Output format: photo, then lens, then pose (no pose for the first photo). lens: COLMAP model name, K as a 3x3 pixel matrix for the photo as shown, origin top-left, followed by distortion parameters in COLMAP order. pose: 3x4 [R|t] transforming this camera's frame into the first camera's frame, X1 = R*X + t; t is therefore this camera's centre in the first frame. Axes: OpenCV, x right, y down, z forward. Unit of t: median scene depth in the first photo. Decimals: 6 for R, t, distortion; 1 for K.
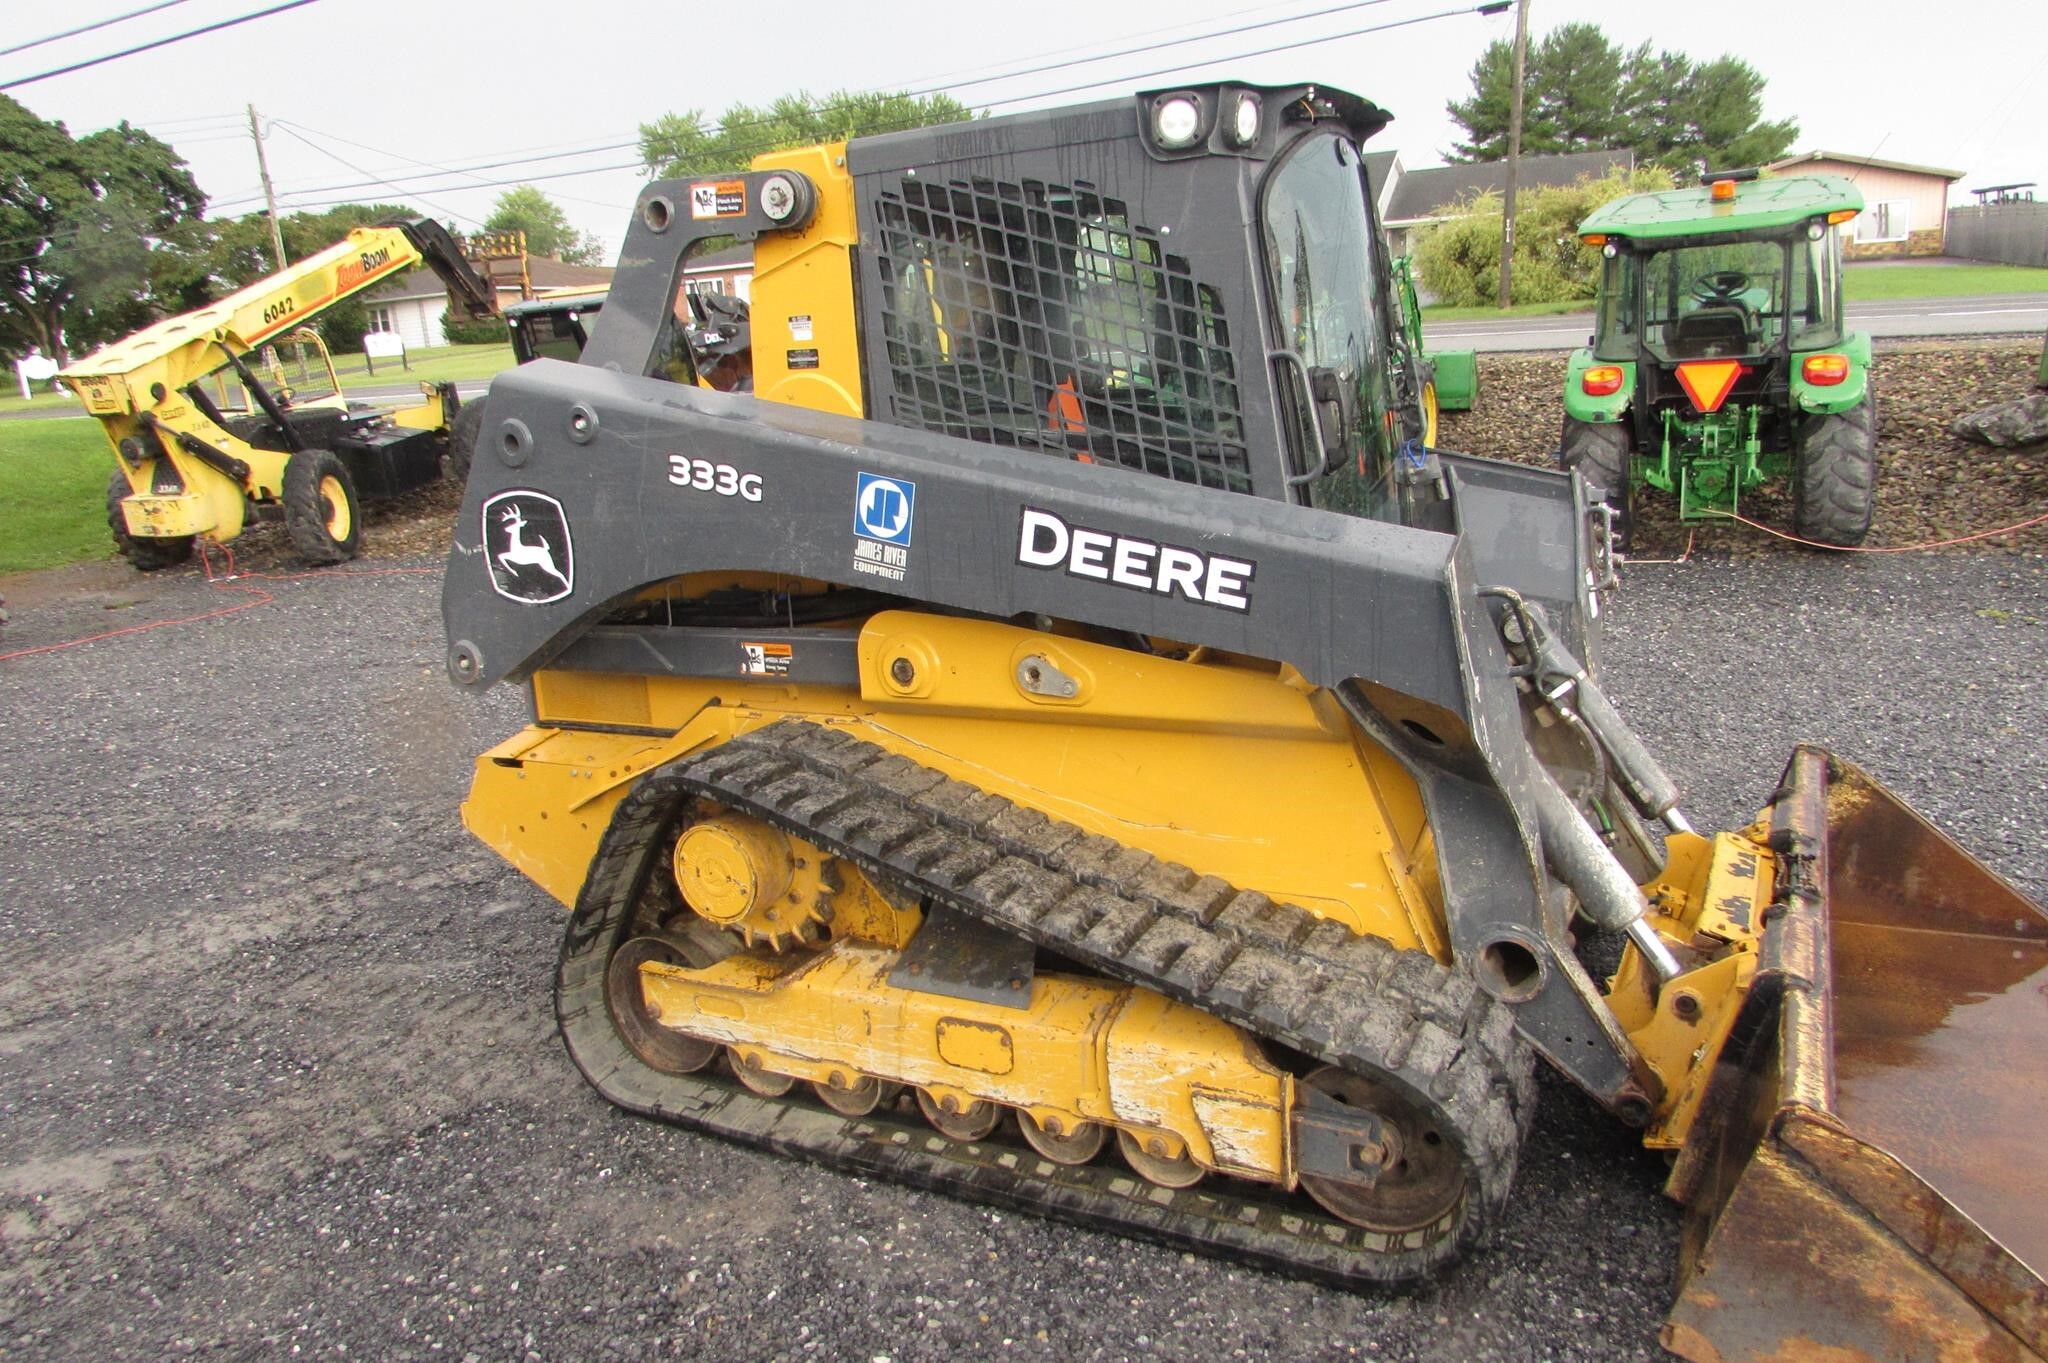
lens RADIAL K [[1446.8, 0, 1024.5], [0, 1446.8, 687.2], [0, 0, 1]] dist [-0.049887, 0.026581]
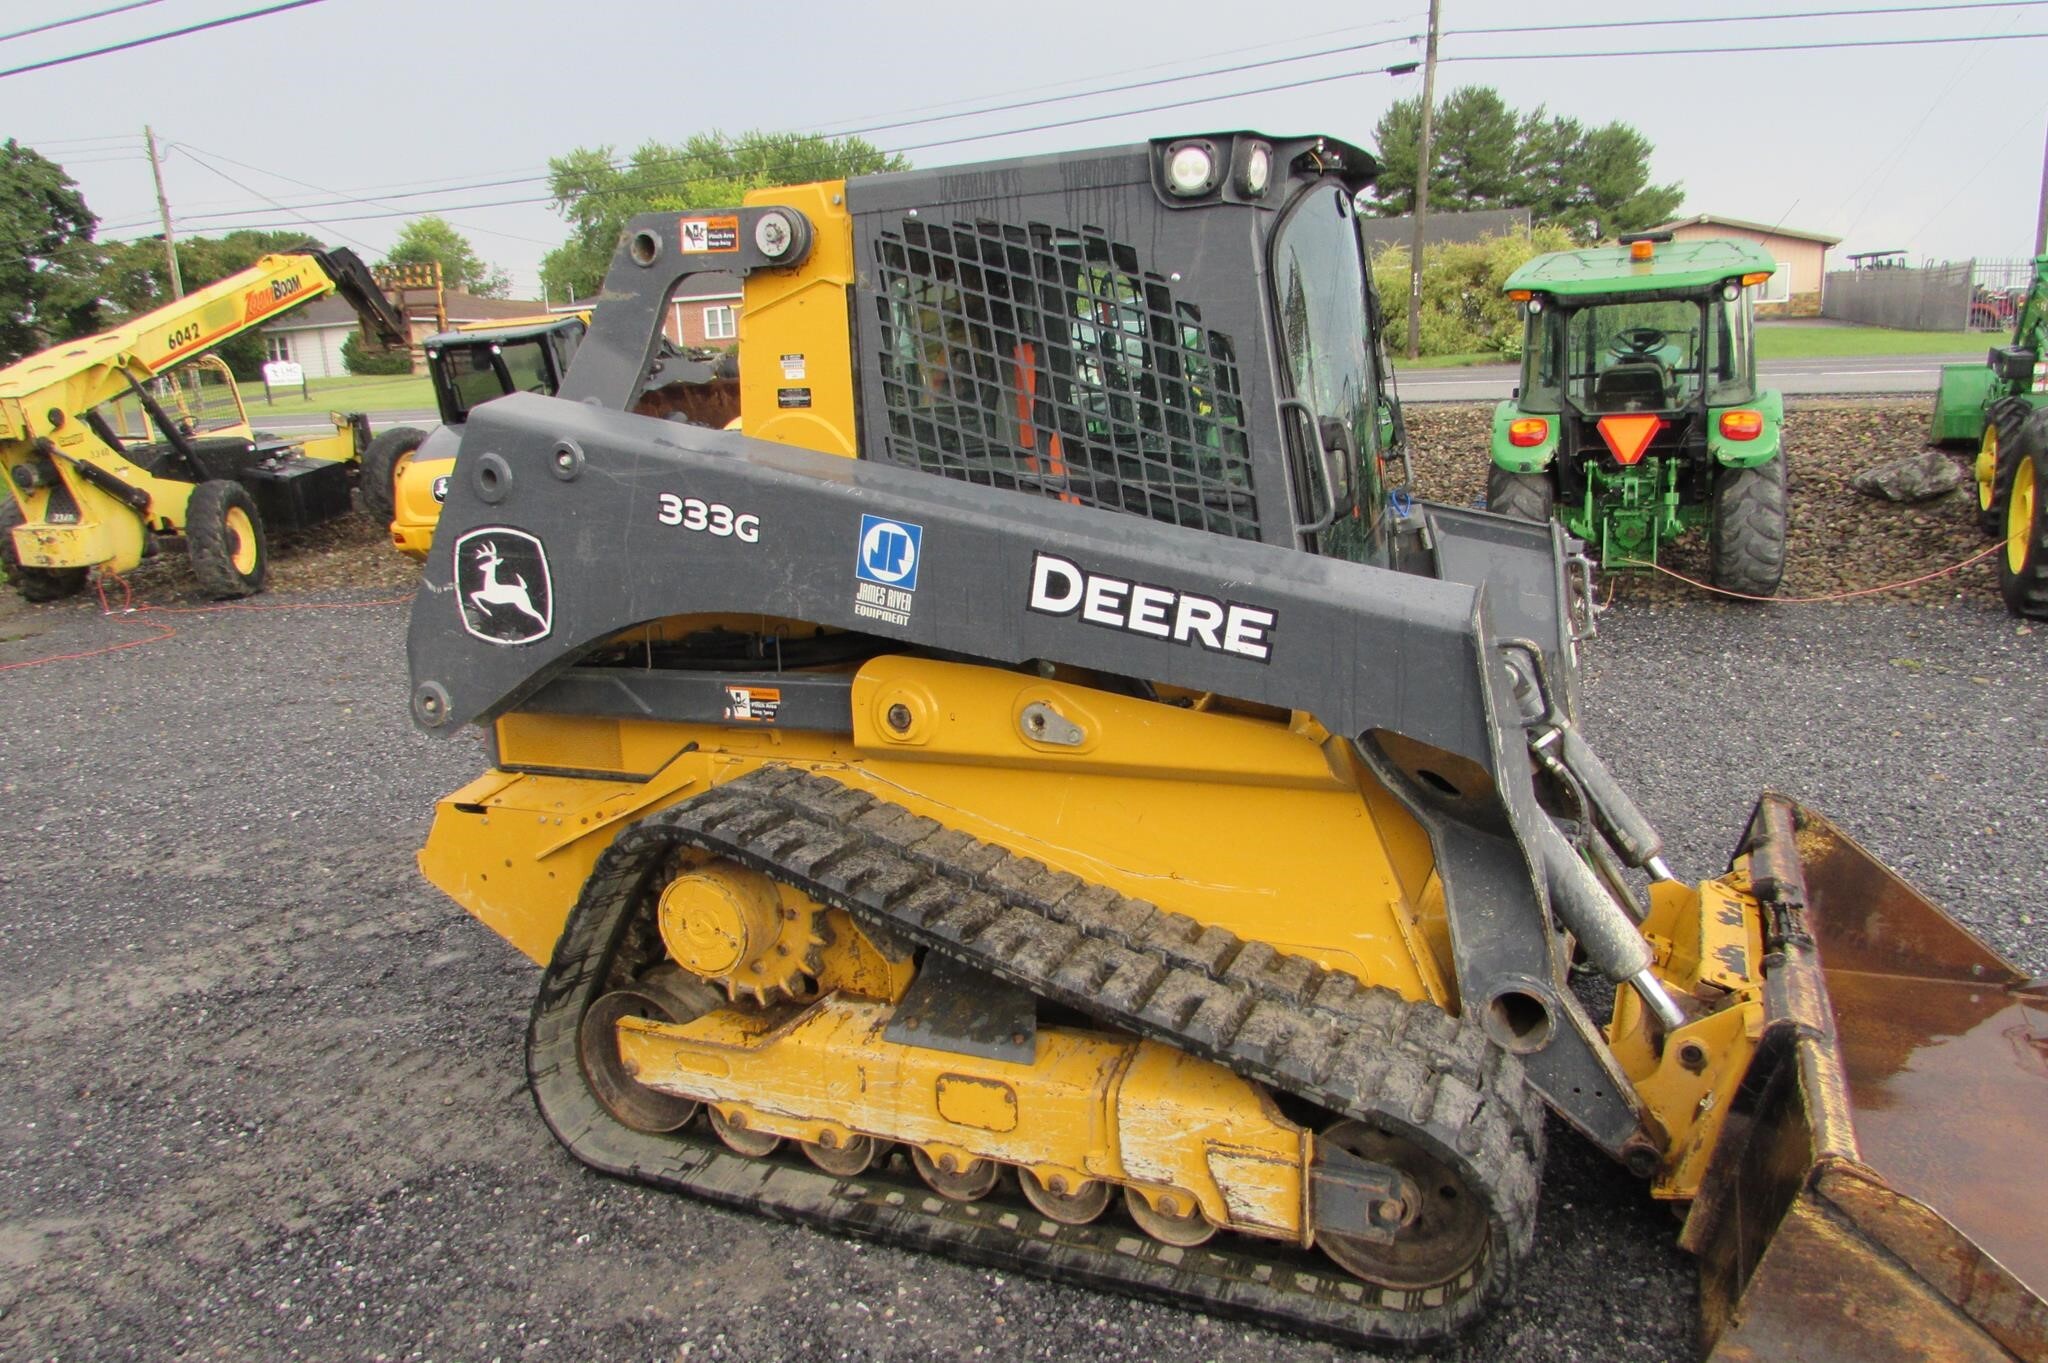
lens RADIAL K [[1446.8, 0, 1021.0], [0, 1446.8, 684.4], [0, 0, 1]] dist [-0.049887, 0.026581]
pose [[0.998028, 0.007193, 0.062349, -0.061702], [-0.005325, 0.999533, -0.030083, -0.004324], [-0.062536, 0.029692, 0.997601, 0.016797]]
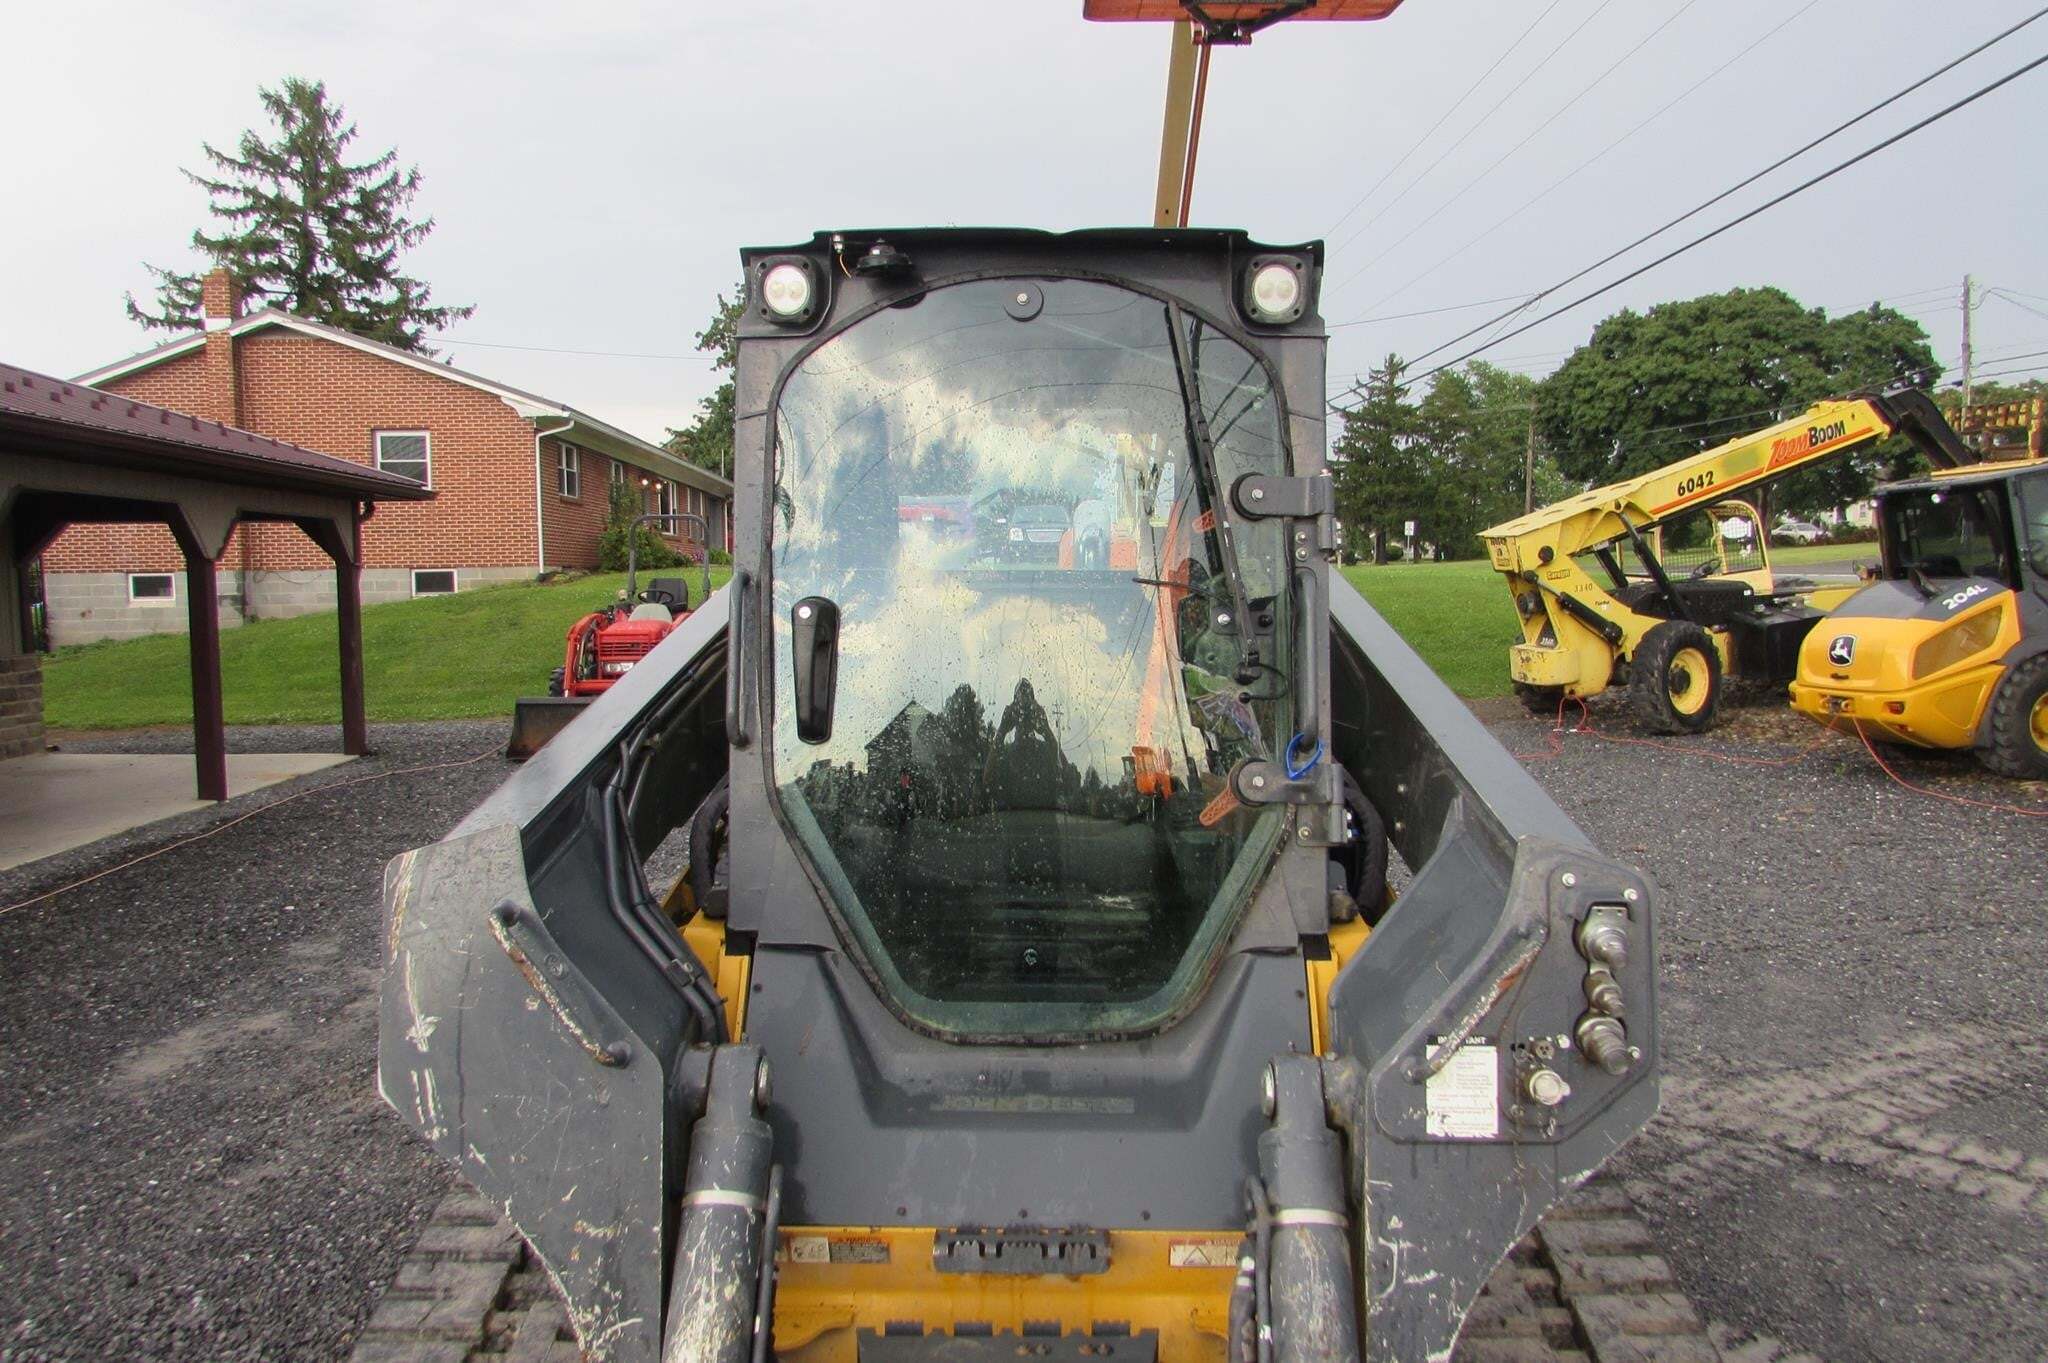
lens RADIAL K [[1446.8, 0, 1019.5], [0, 1446.8, 680.8], [0, 0, 1]] dist [-0.049887, 0.026581]
pose [[0.447823, 0.125603, -0.885256, 0.895328], [-0.229839, 0.972985, 0.021782, -0.192899], [0.864077, 0.193712, 0.464593, 0.675500]]
